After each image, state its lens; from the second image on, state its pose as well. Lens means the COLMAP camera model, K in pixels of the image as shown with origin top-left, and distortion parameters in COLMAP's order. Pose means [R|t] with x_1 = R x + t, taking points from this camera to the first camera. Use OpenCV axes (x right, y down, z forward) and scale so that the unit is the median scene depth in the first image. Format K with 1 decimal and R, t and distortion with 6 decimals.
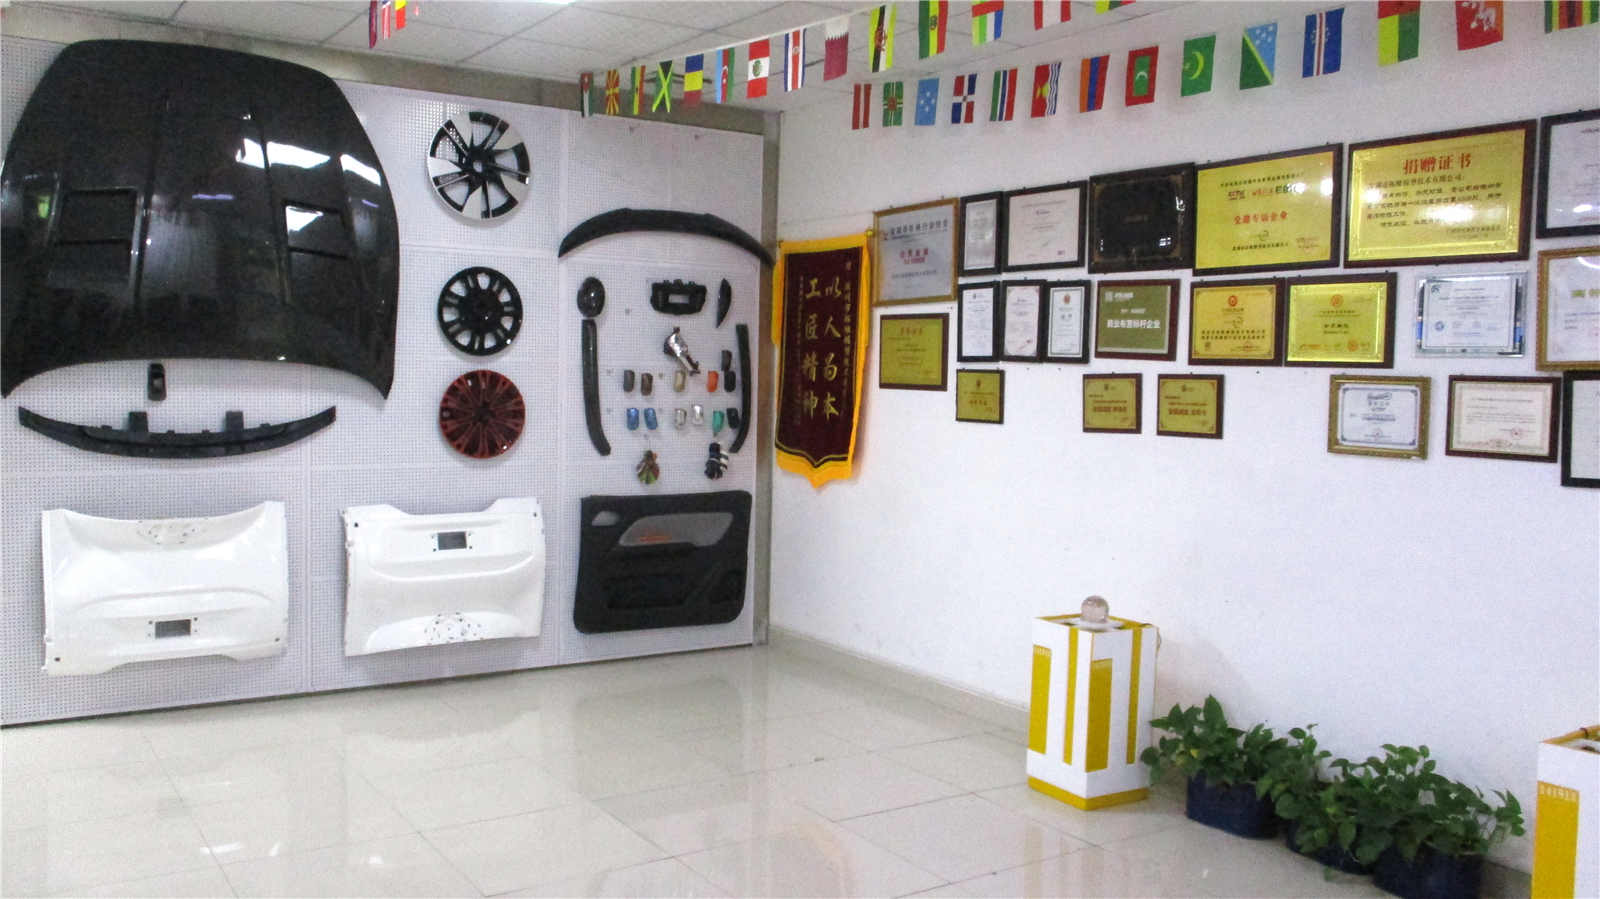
lens RADIAL K [[1343.2, 0, 800.0], [0, 1343.2, 449.5], [0, 0, 1]] dist [0.000919, 0.004863]
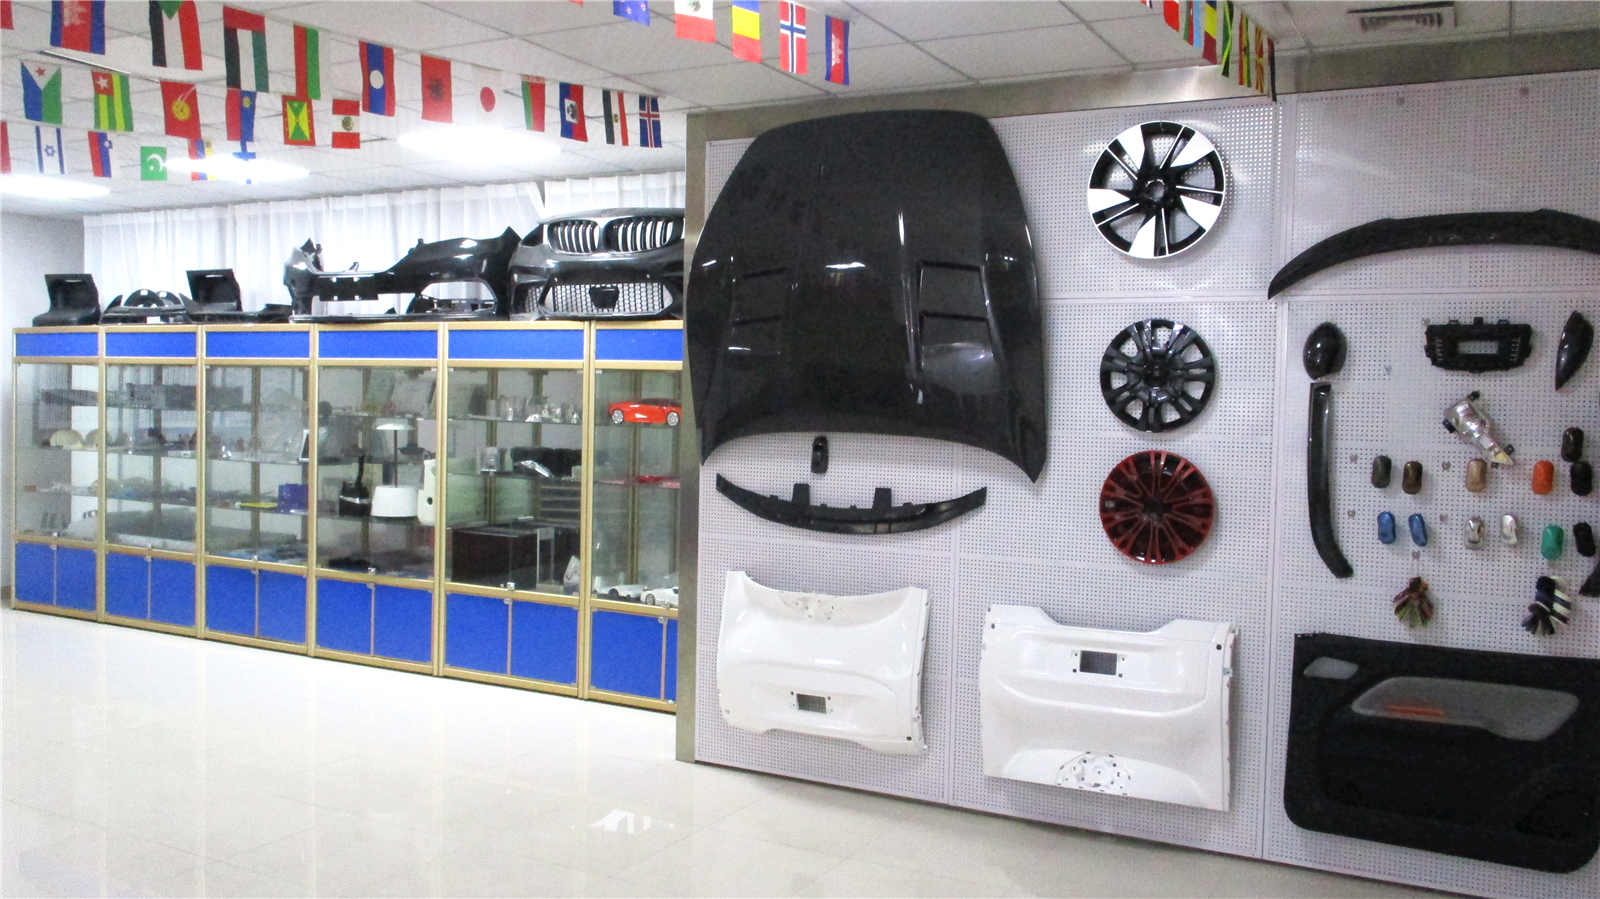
lens RADIAL K [[1343.2, 0, 800.0], [0, 1343.2, 449.5], [0, 0, 1]] dist [0.000919, 0.004863]
pose [[0.483326, 0.025735, -0.875062, 0.343532], [-0.065132, 0.997855, -0.006628, -0.041017], [0.873014, 0.060198, 0.483966, 0.440431]]
